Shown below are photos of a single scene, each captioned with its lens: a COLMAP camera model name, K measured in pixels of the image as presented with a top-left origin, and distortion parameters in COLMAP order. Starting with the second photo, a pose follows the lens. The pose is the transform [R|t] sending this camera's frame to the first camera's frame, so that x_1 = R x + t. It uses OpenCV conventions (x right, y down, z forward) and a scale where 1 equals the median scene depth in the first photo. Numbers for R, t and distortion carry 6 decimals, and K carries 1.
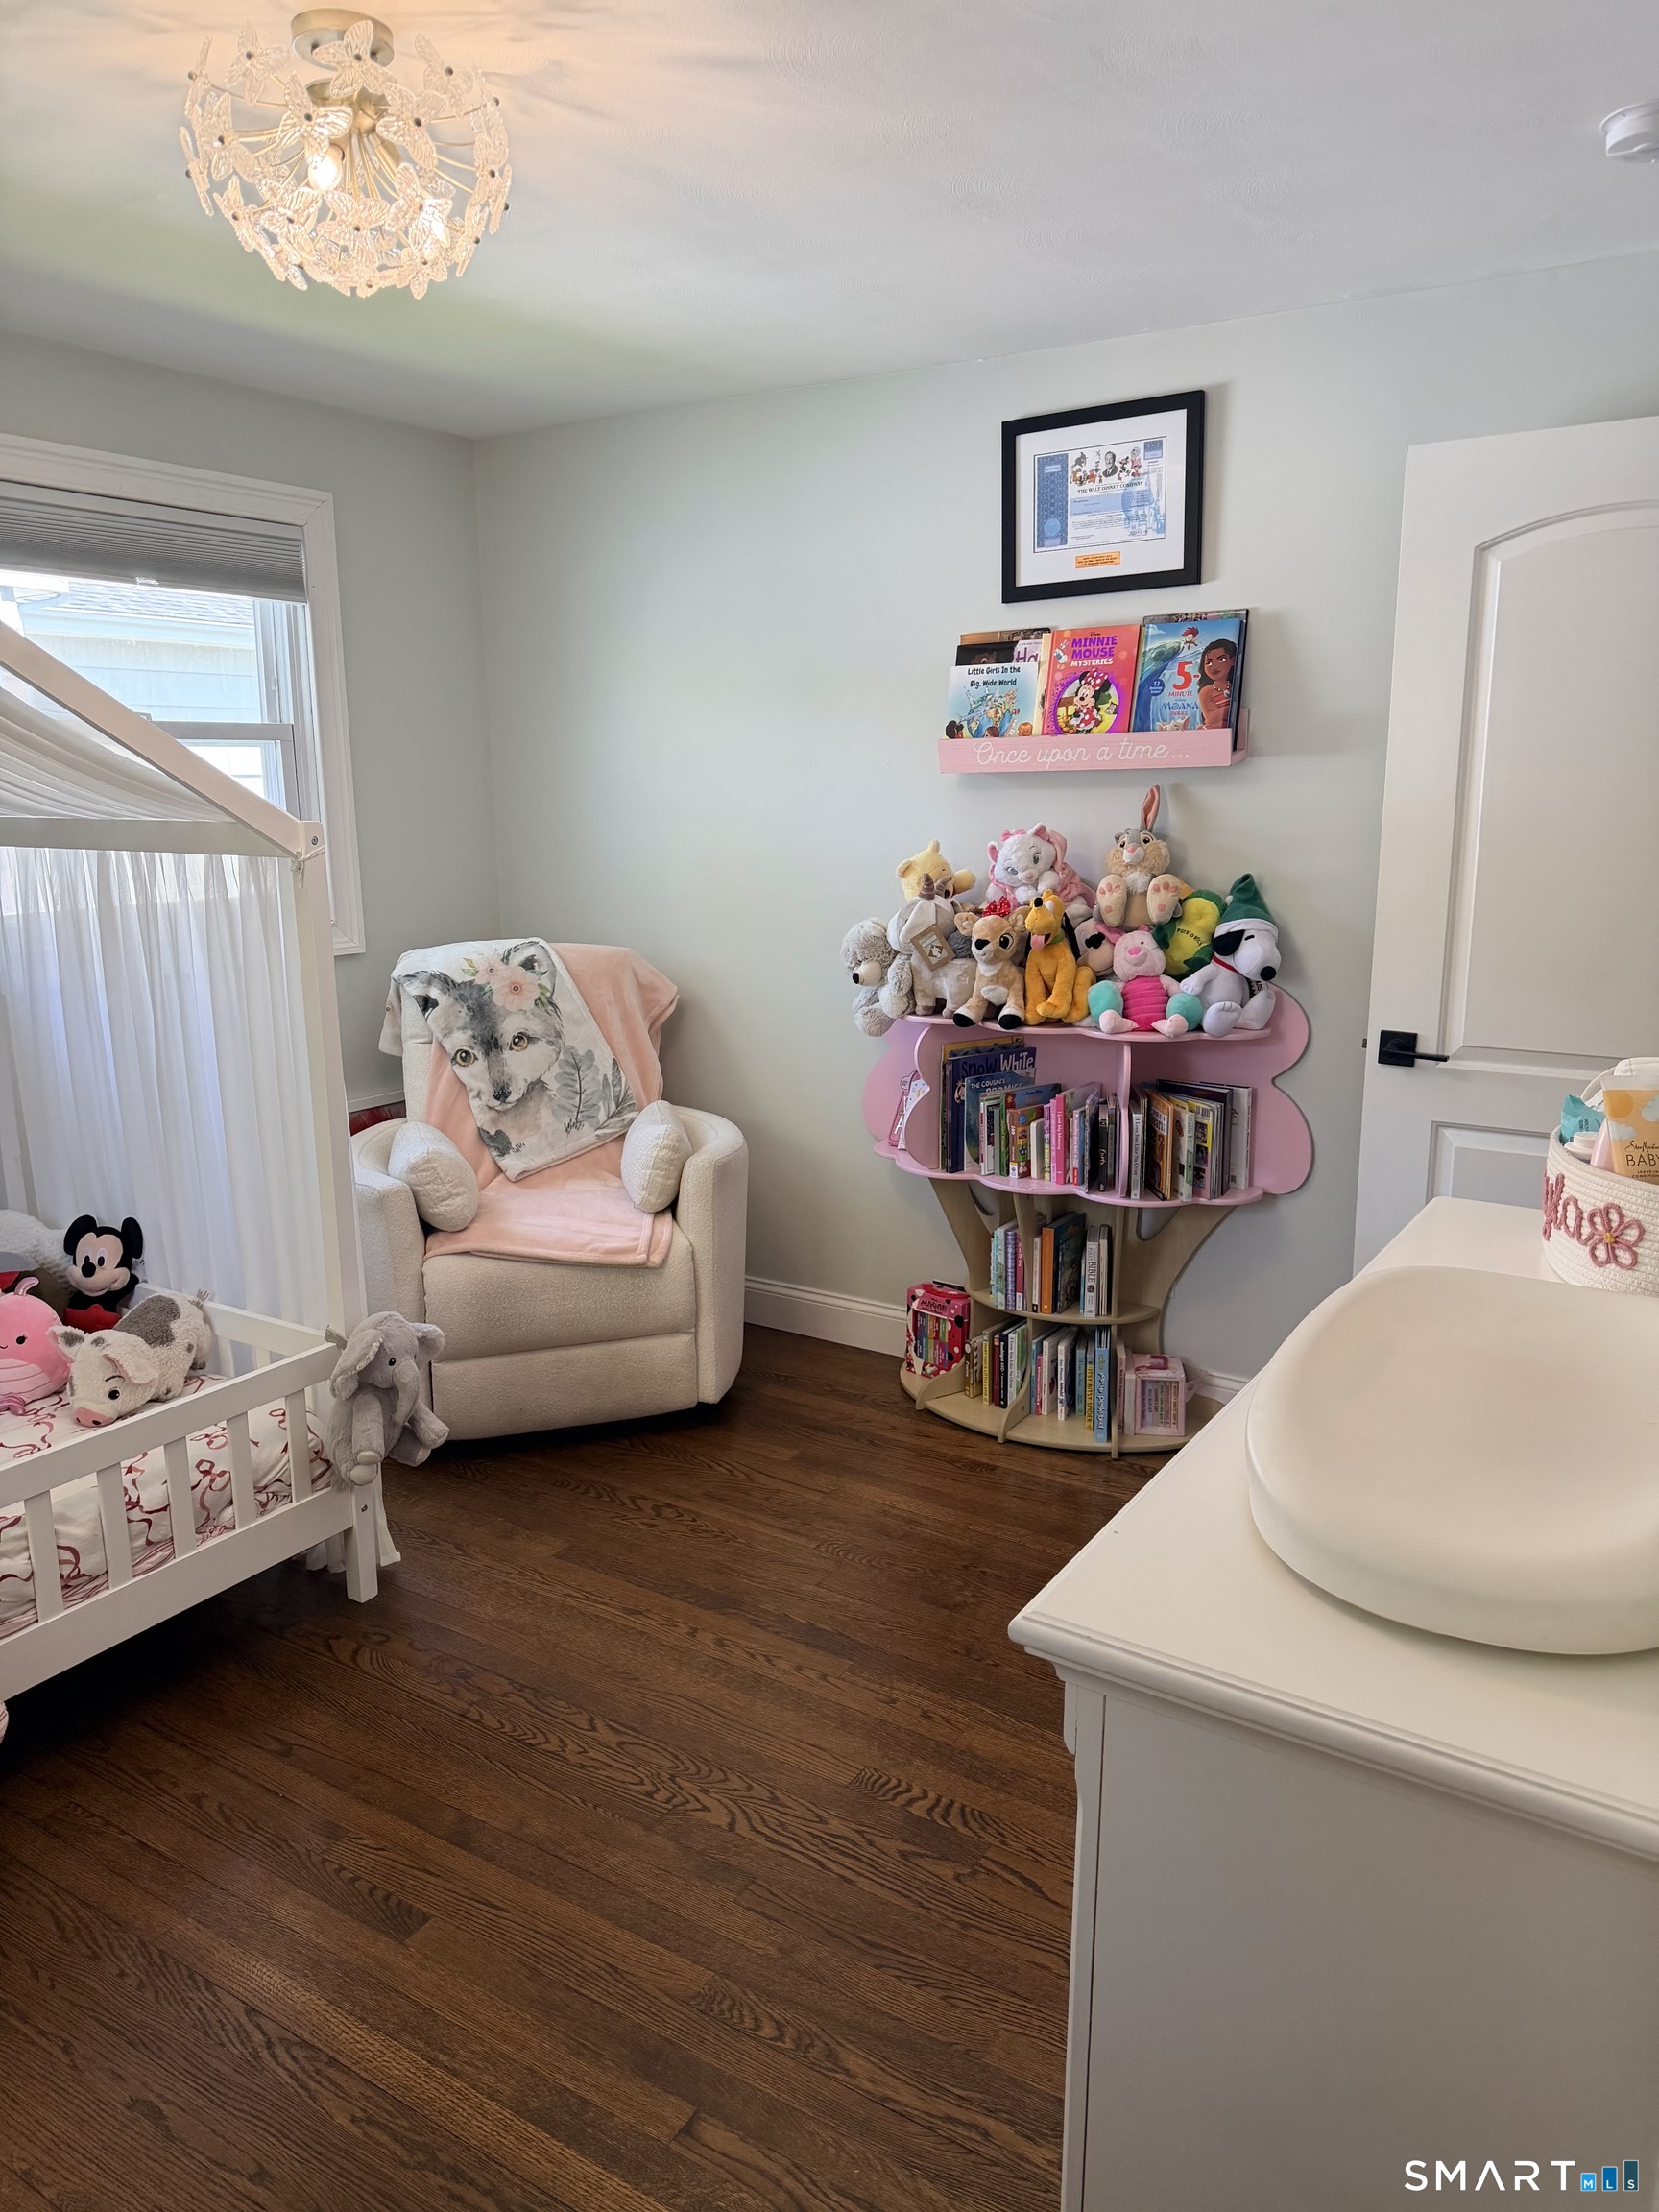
lens RADIAL K [[1516.2, 0, 834.1], [0, 1516.2, 1097.7], [0, 0, 1]] dist [0.000843, 0.002275]
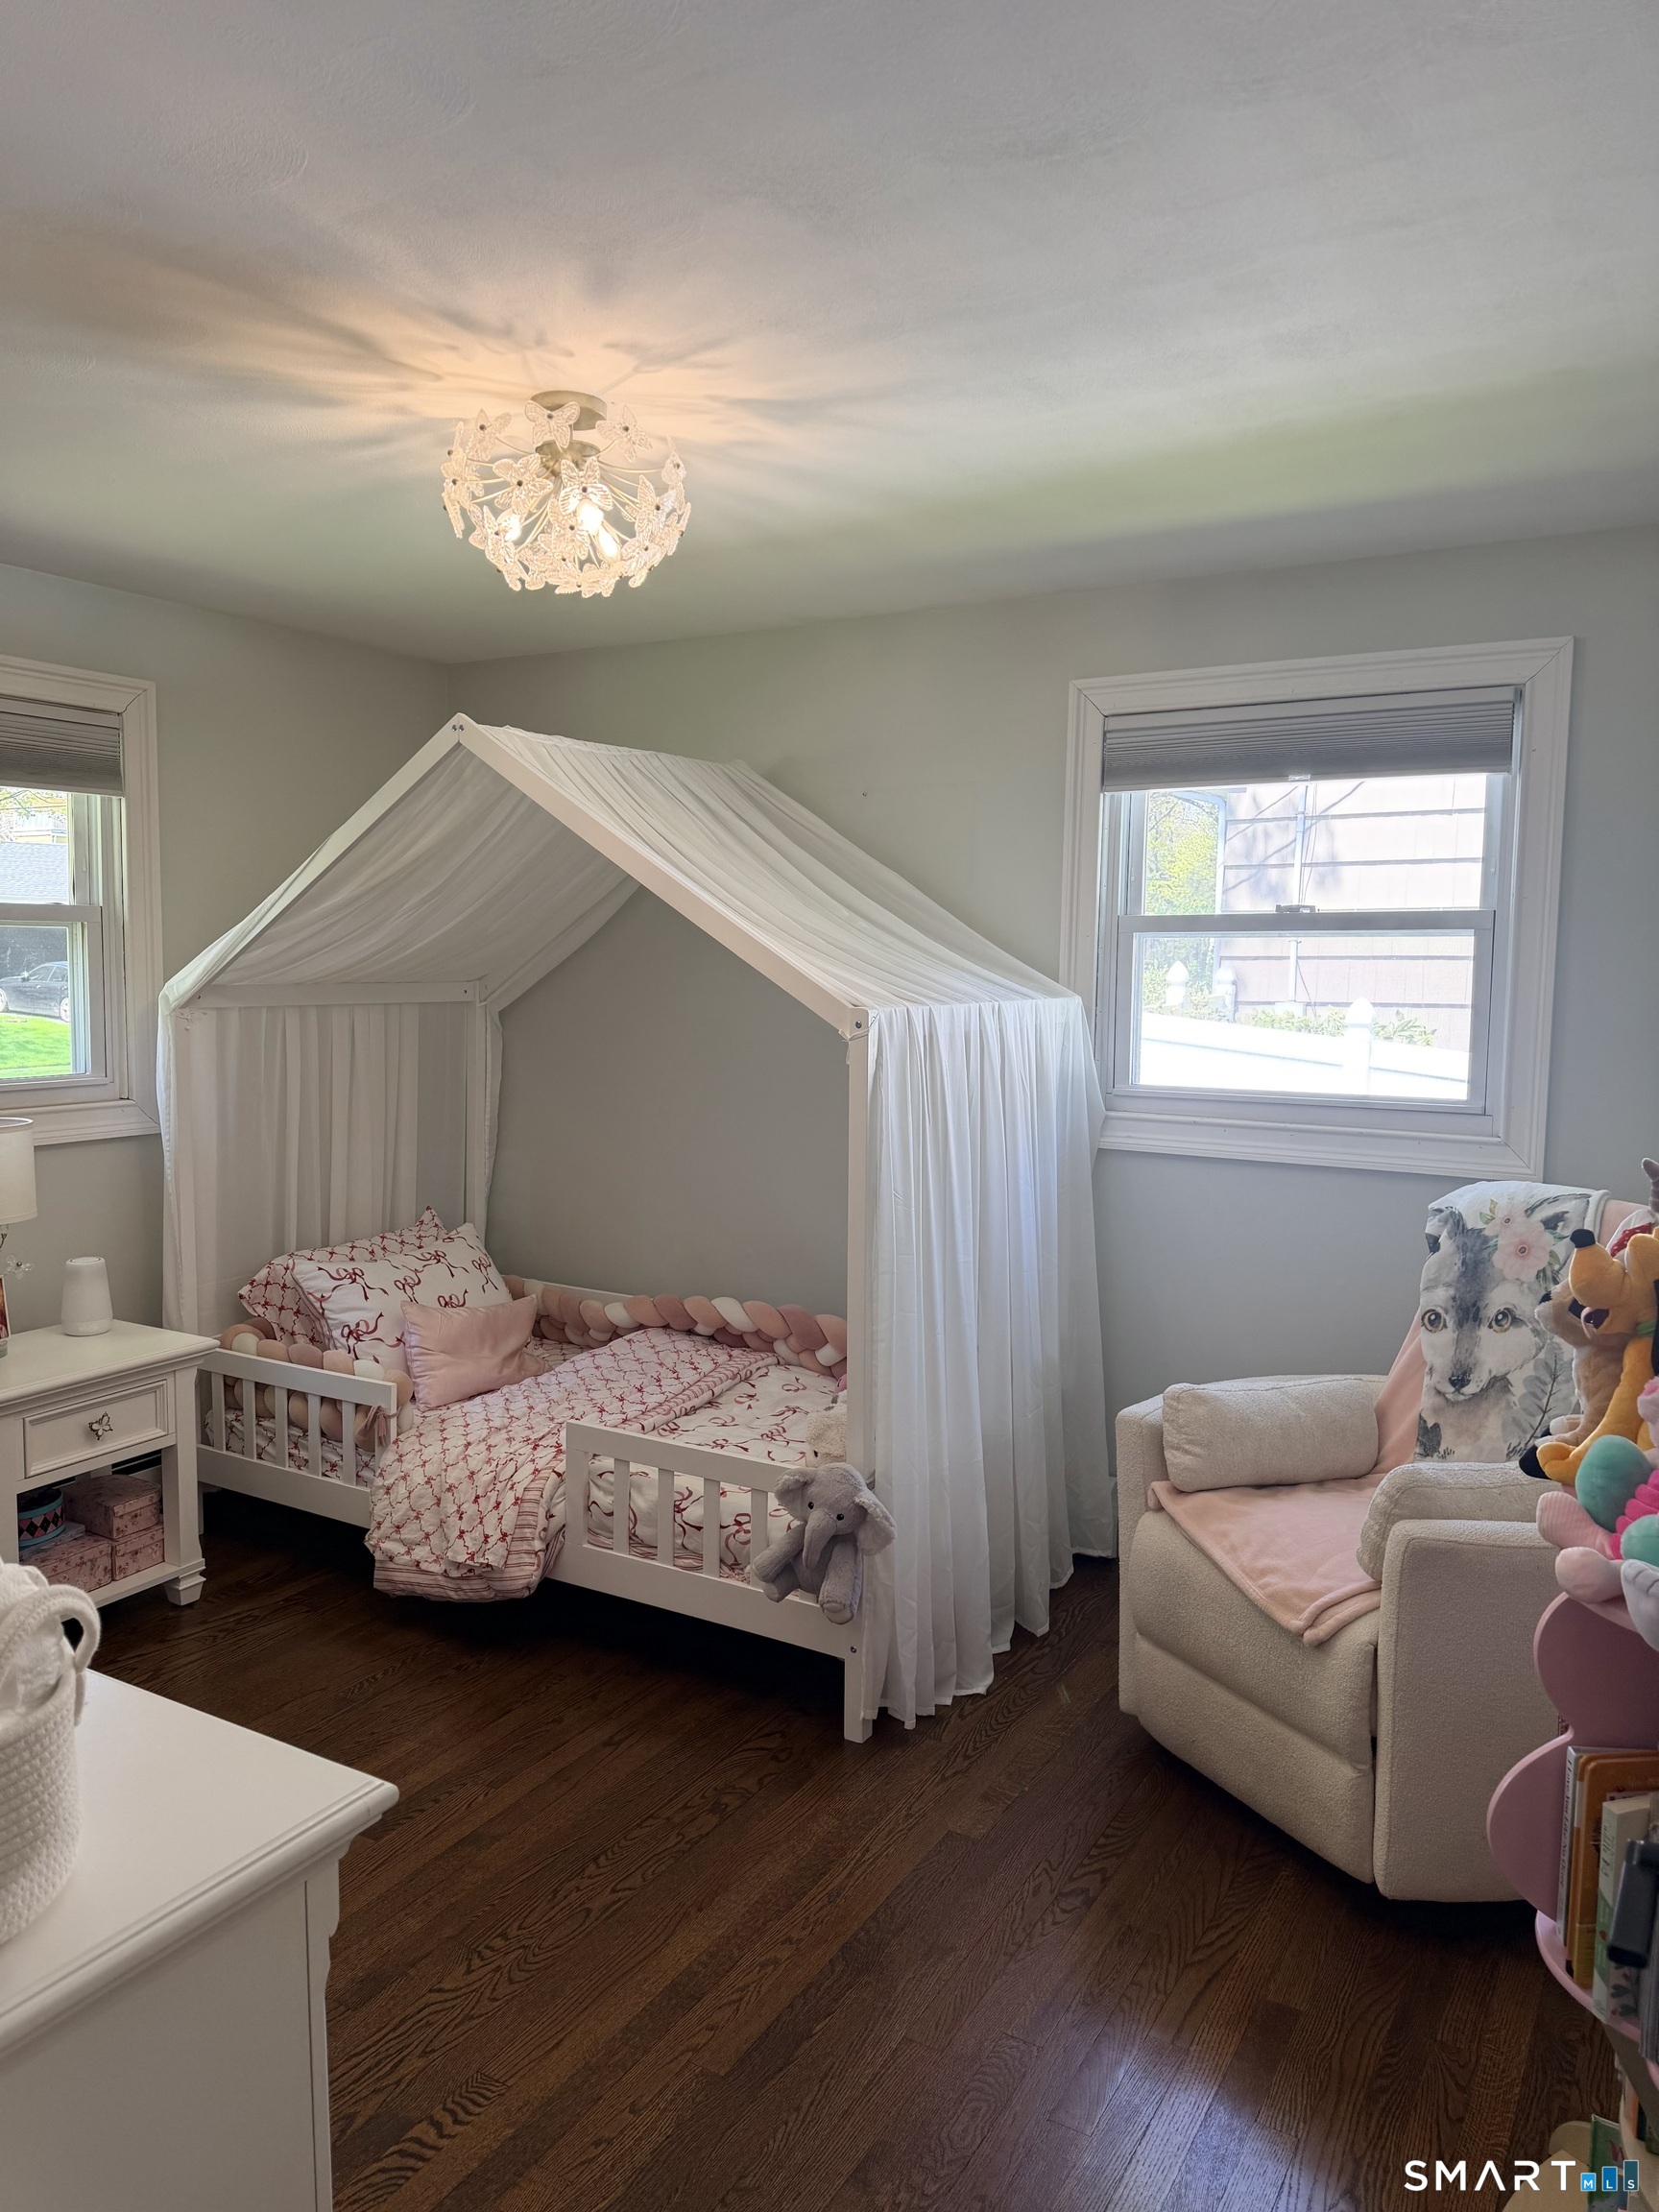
lens RADIAL K [[1516.2, 0, 834.1], [0, 1516.2, 1097.7], [0, 0, 1]] dist [0.000843, 0.002275]
pose [[0.020968, 0.052233, -0.998415, 0.523903], [-0.221916, 0.973966, 0.046293, -0.105758], [0.974840, 0.220594, 0.032013, 0.644851]]
